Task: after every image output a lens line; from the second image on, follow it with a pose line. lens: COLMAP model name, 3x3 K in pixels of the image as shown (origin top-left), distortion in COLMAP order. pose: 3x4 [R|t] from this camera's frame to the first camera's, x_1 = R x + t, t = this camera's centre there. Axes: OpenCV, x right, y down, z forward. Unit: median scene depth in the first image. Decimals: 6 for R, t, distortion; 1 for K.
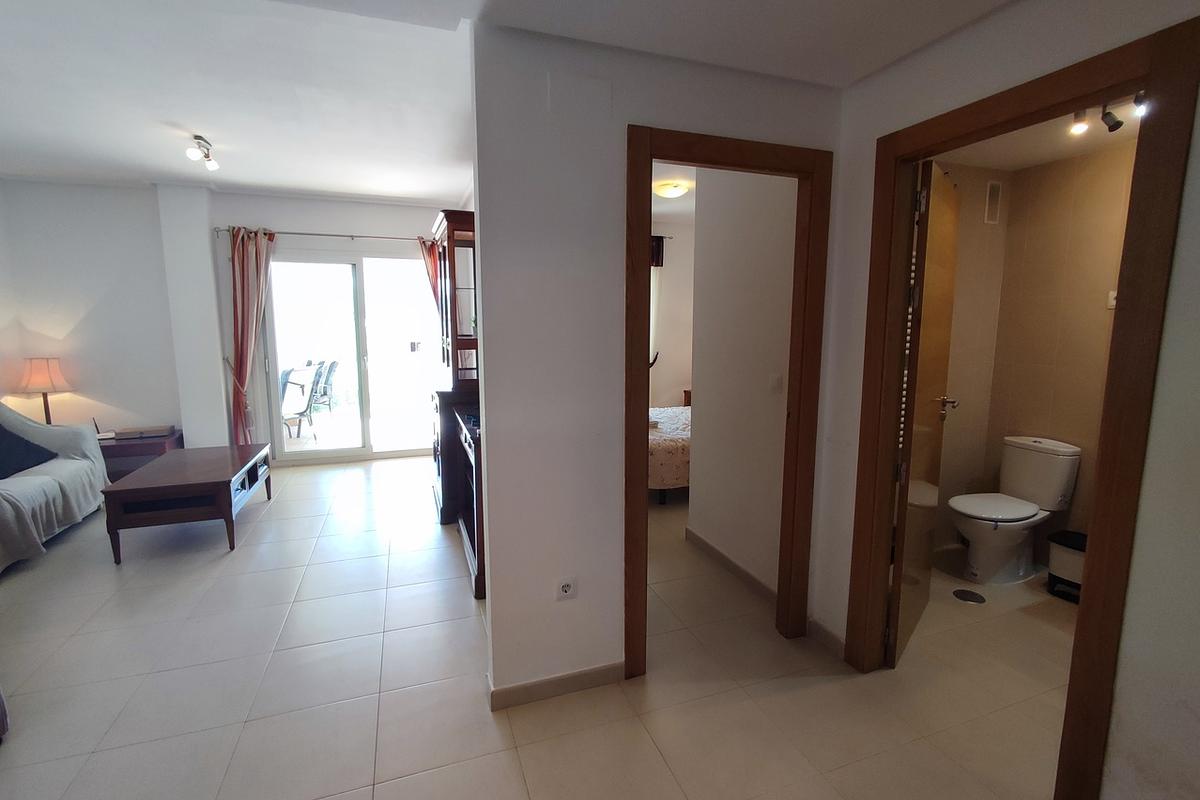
lens RADIAL K [[544.5, 0, 615.3], [0, 544.5, 392.0], [0, 0, 1]] dist [-0.000645, -0.004744]
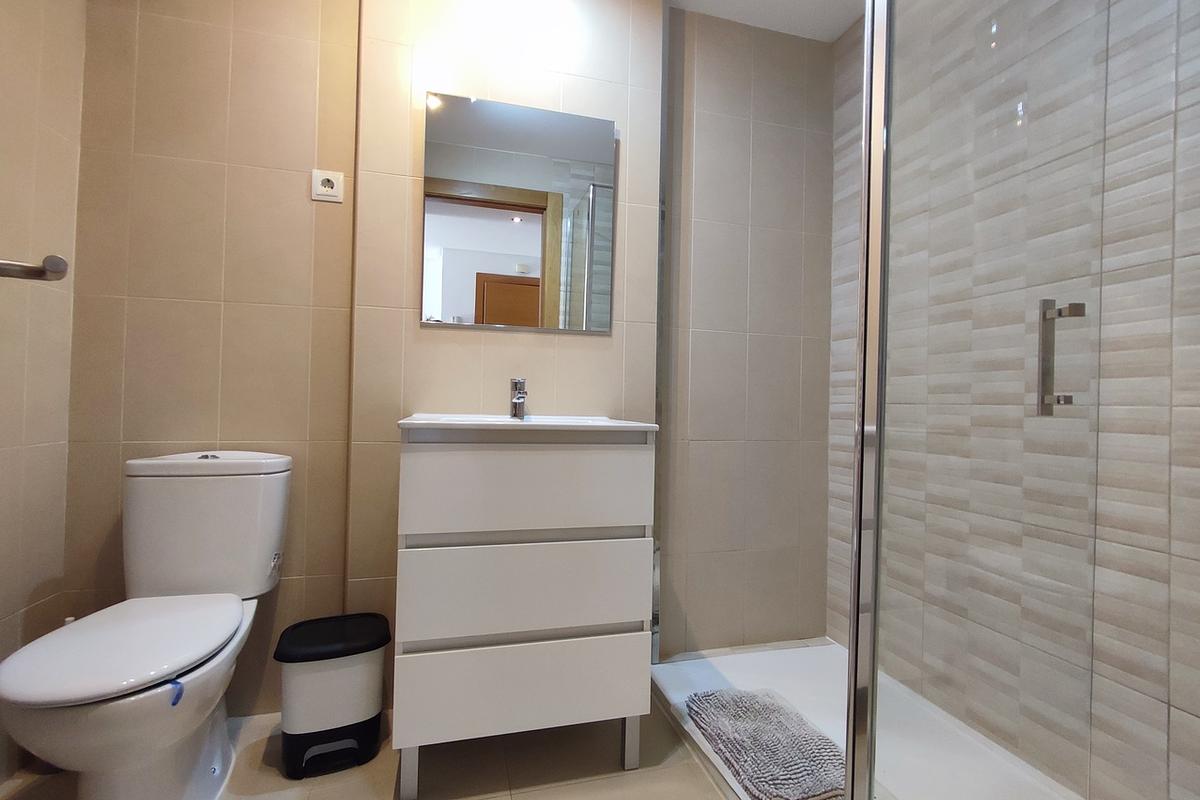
lens RADIAL K [[544.5, 0, 614.6], [0, 544.5, 390.6], [0, 0, 1]] dist [-0.000645, -0.004744]
pose [[0.078072, 0.016423, 0.996812, 0.353924], [0.121877, 0.992207, -0.025892, 0.092317], [-0.989470, 0.123510, 0.075463, 0.637209]]
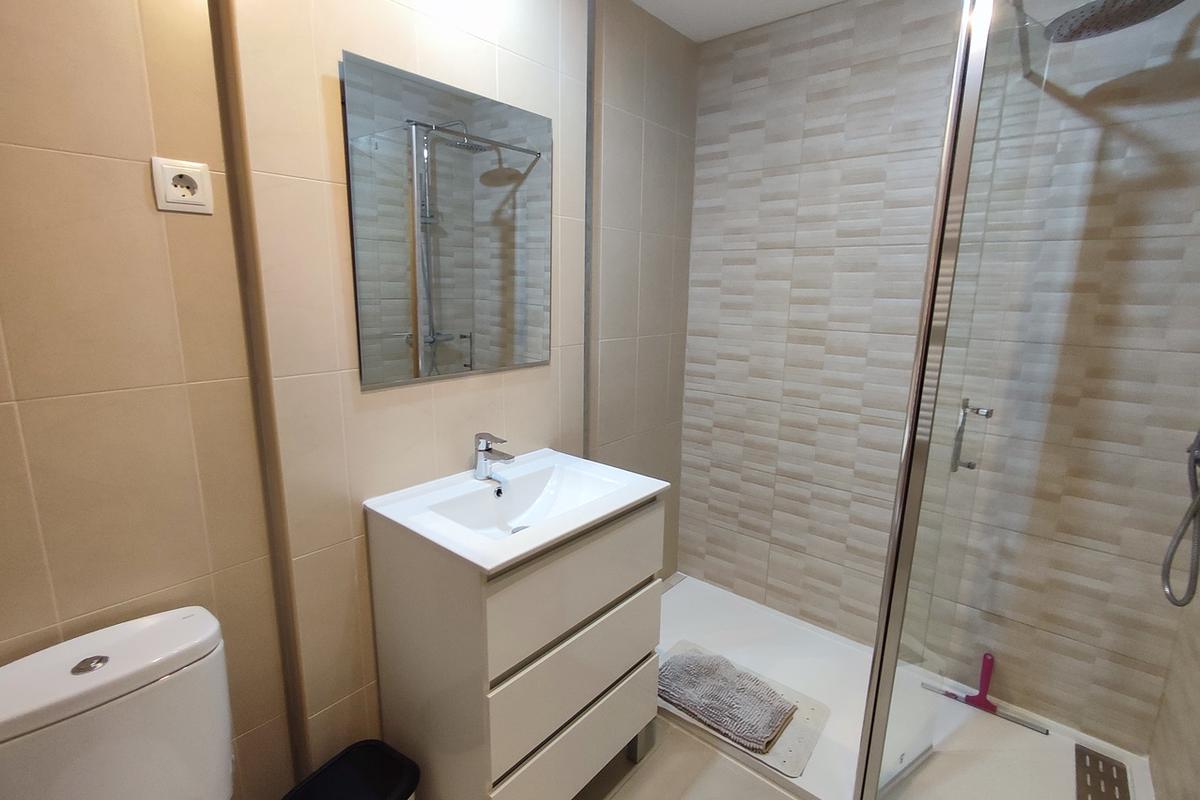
lens RADIAL K [[544.5, 0, 617.7], [0, 544.5, 392.3], [0, 0, 1]] dist [-0.000645, -0.004744]
pose [[-0.499176, -0.176141, 0.848409, 0.432131], [0.102418, 0.960264, 0.259623, -0.096733], [-0.860427, 0.216489, -0.461301, 0.887538]]
